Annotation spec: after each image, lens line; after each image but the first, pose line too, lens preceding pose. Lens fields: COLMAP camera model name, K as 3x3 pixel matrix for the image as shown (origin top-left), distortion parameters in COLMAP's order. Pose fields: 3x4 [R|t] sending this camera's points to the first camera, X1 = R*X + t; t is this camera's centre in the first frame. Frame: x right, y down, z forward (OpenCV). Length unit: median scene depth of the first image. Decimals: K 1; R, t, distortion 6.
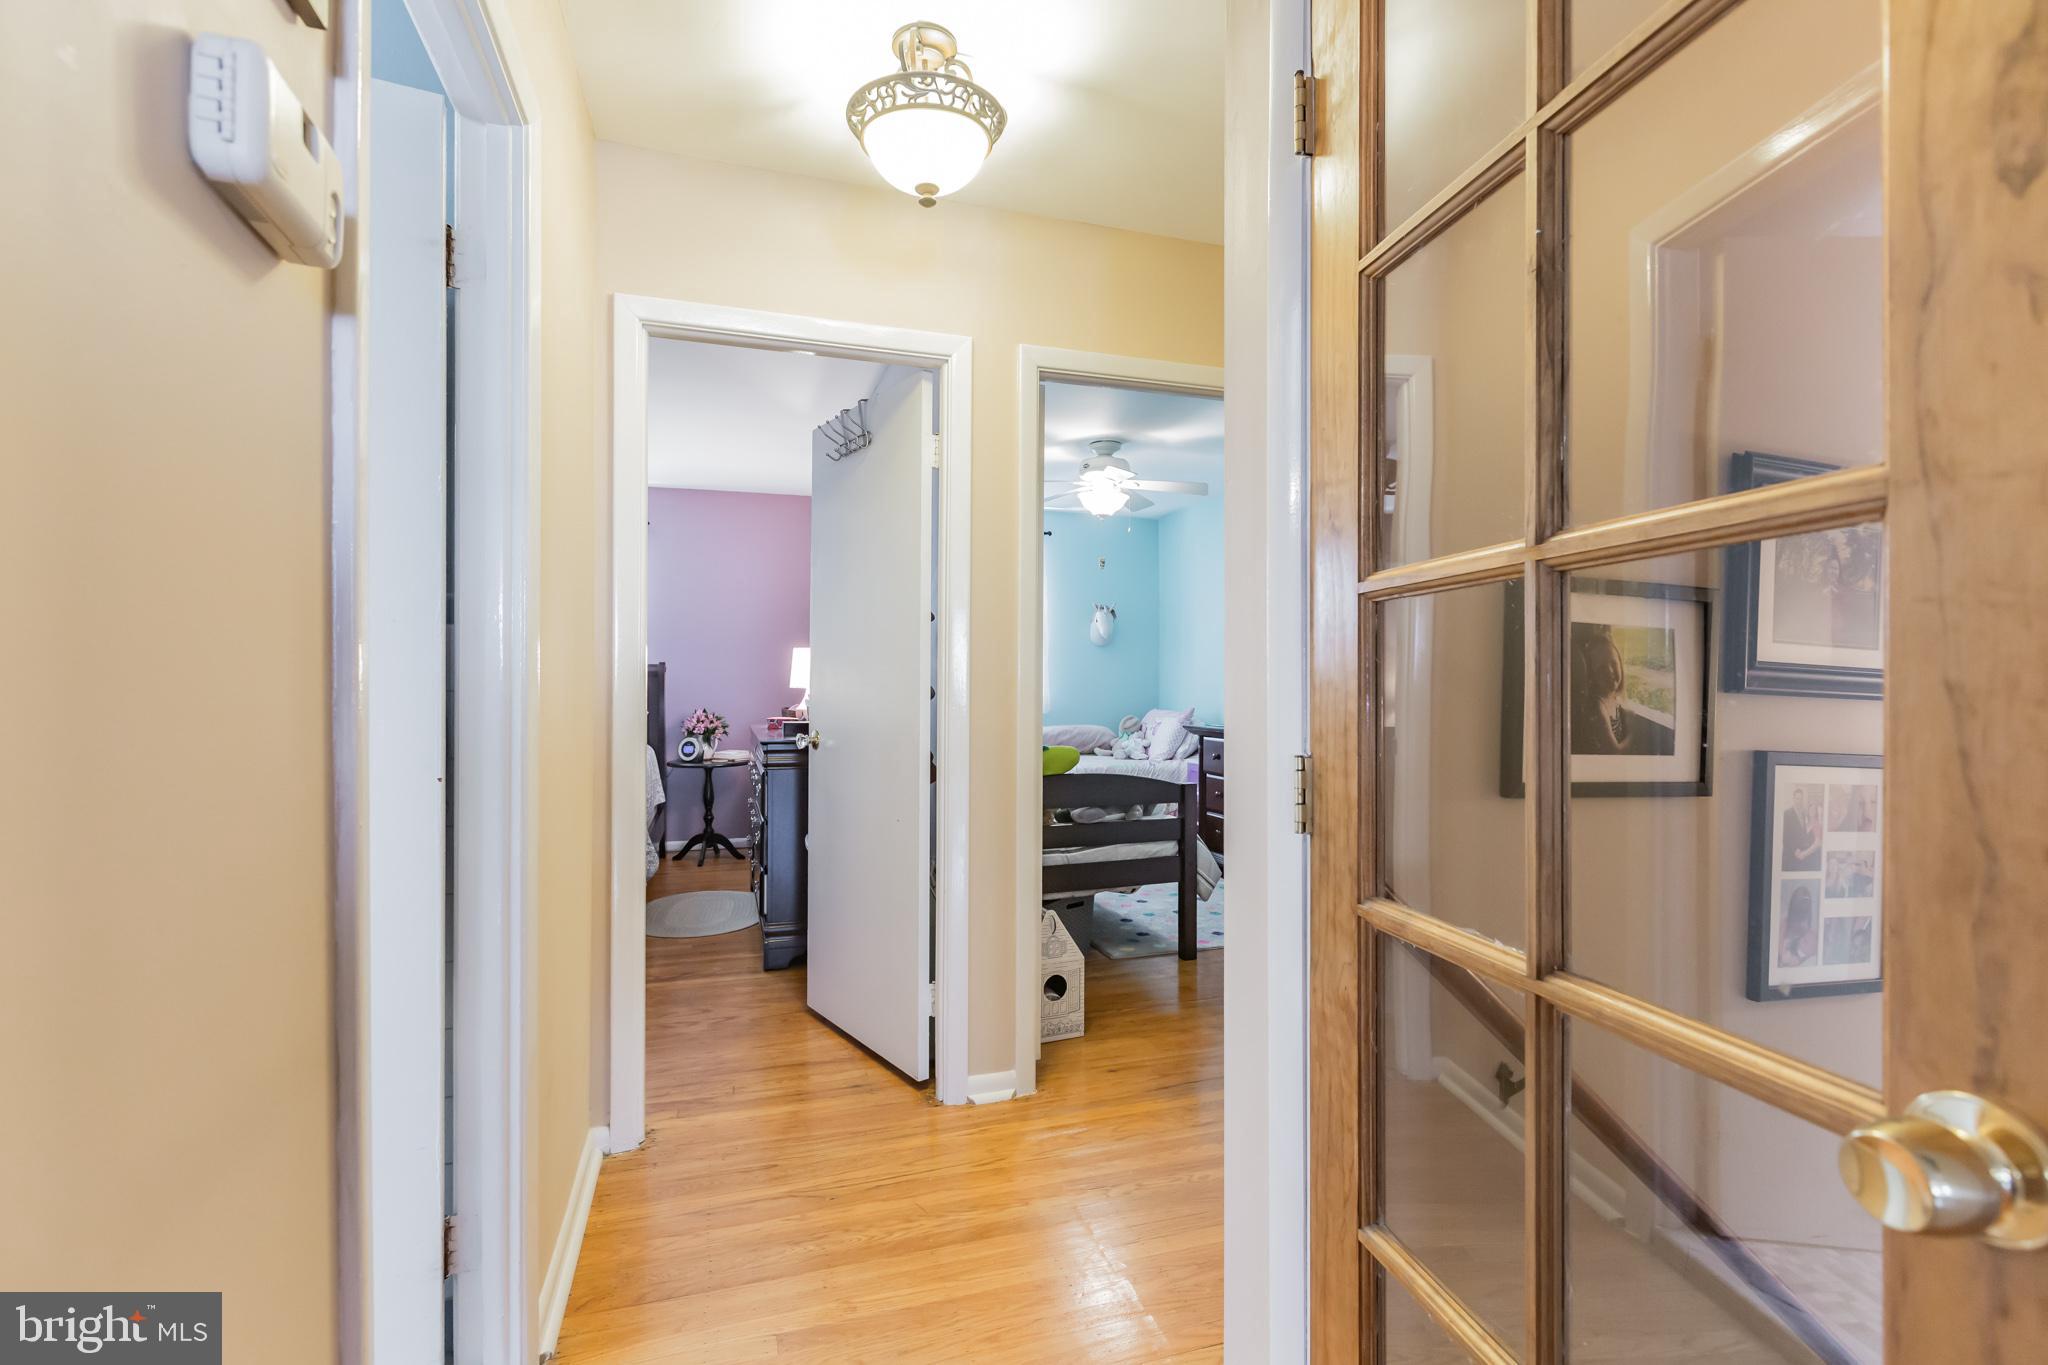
lens RADIAL K [[918.6, 0, 1024.0], [0, 918.6, 682.5], [0, 0, 1]] dist [0.000017, 0.000167]
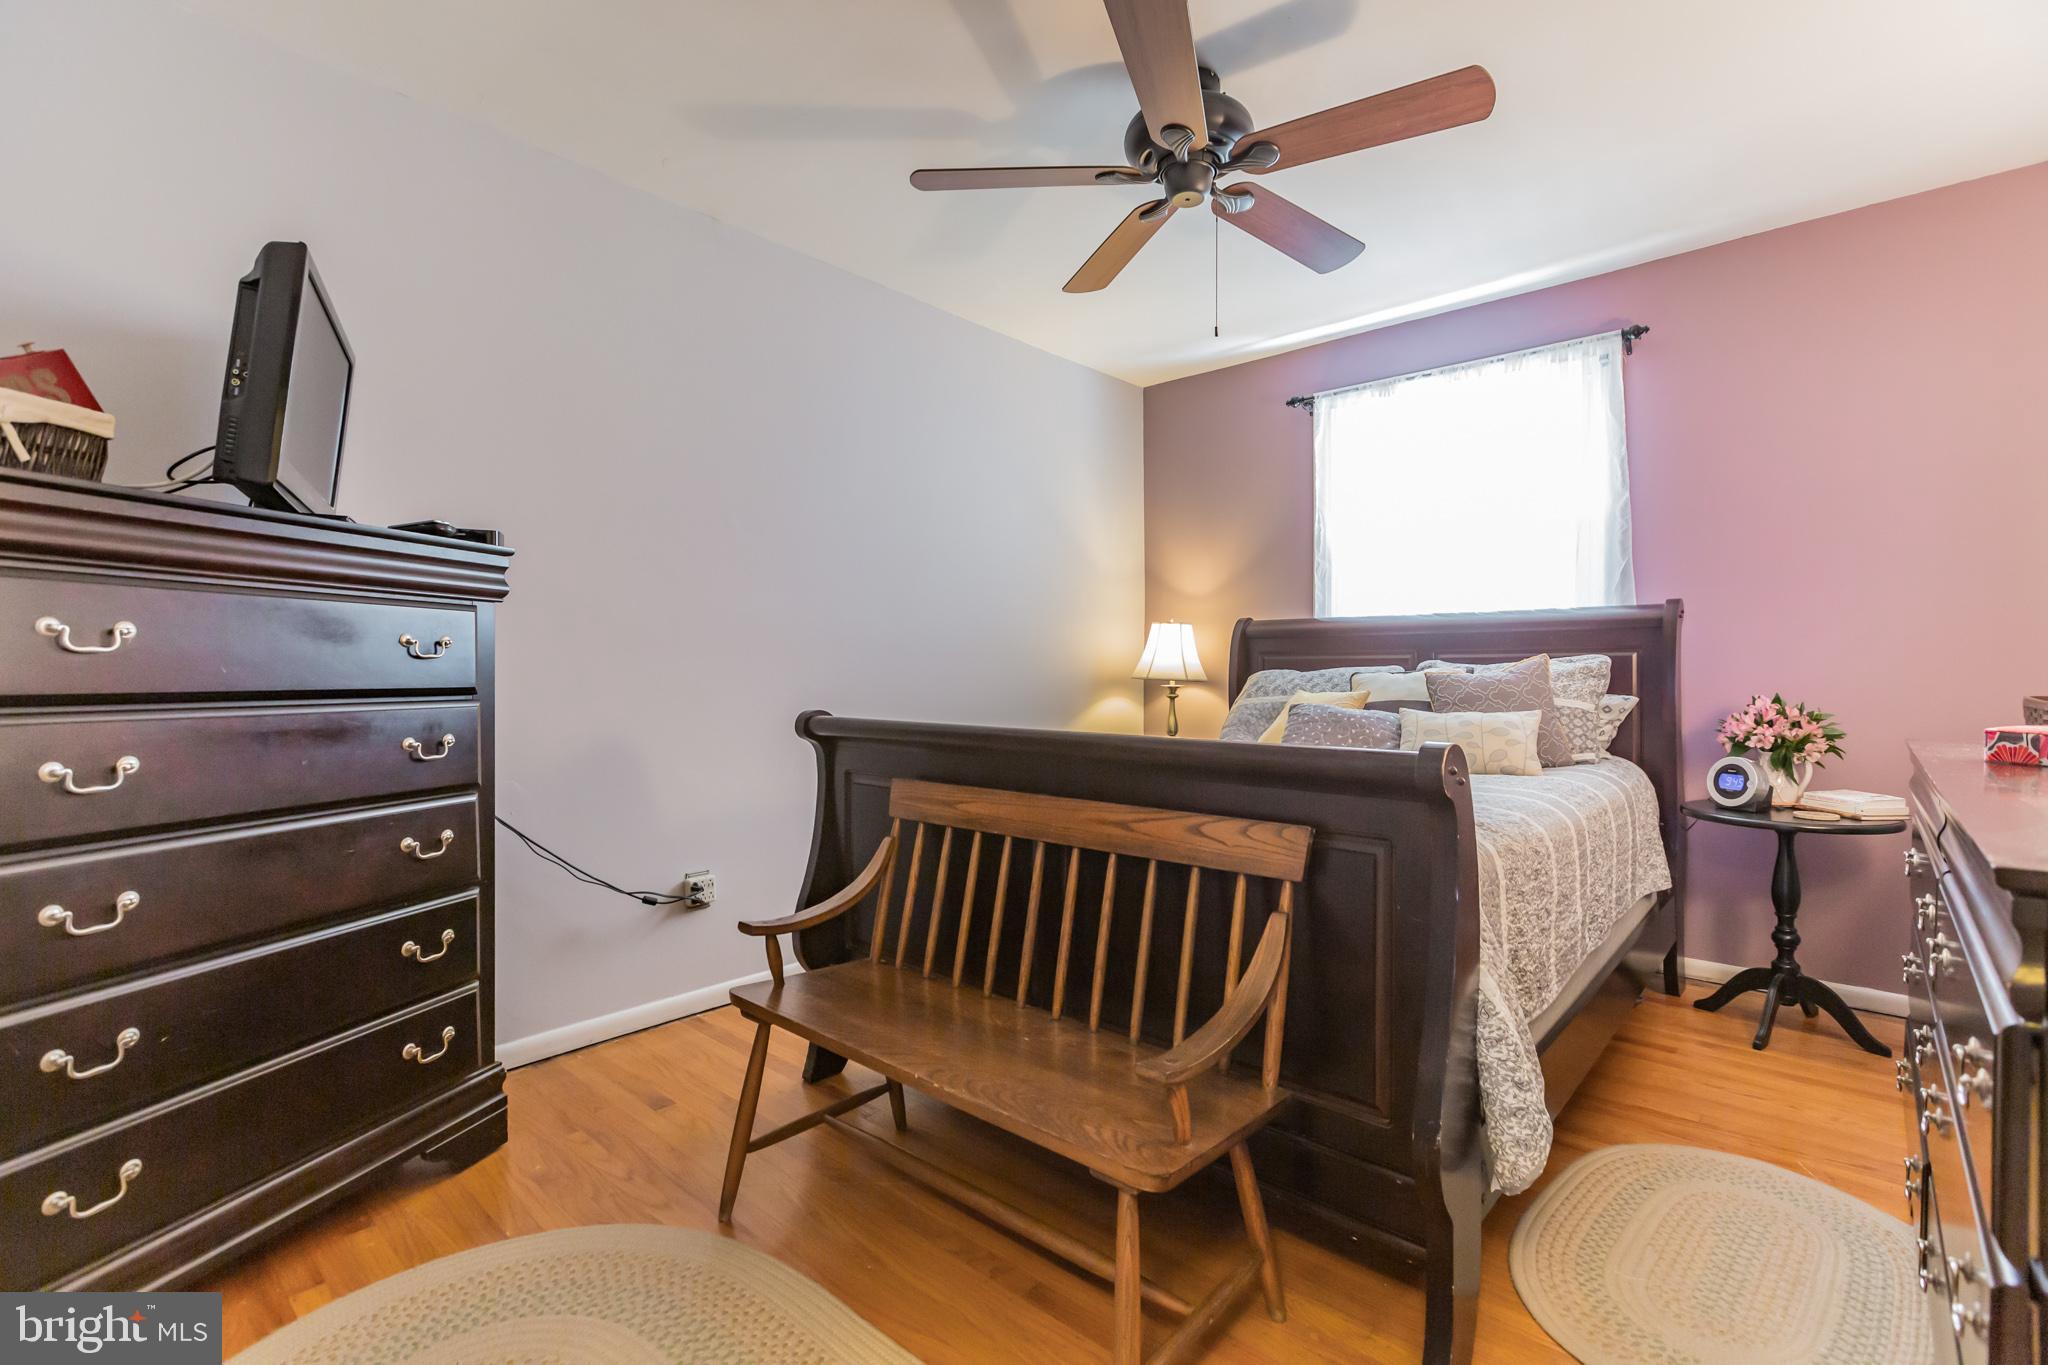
lens RADIAL K [[918.6, 0, 1024.0], [0, 918.6, 682.5], [0, 0, 1]] dist [0.000017, 0.000167]
pose [[0.492130, 0.006353, -0.870499, -0.136545], [0.006913, 0.999913, 0.011206, 0.014895], [0.870494, -0.011532, 0.492043, 0.456261]]
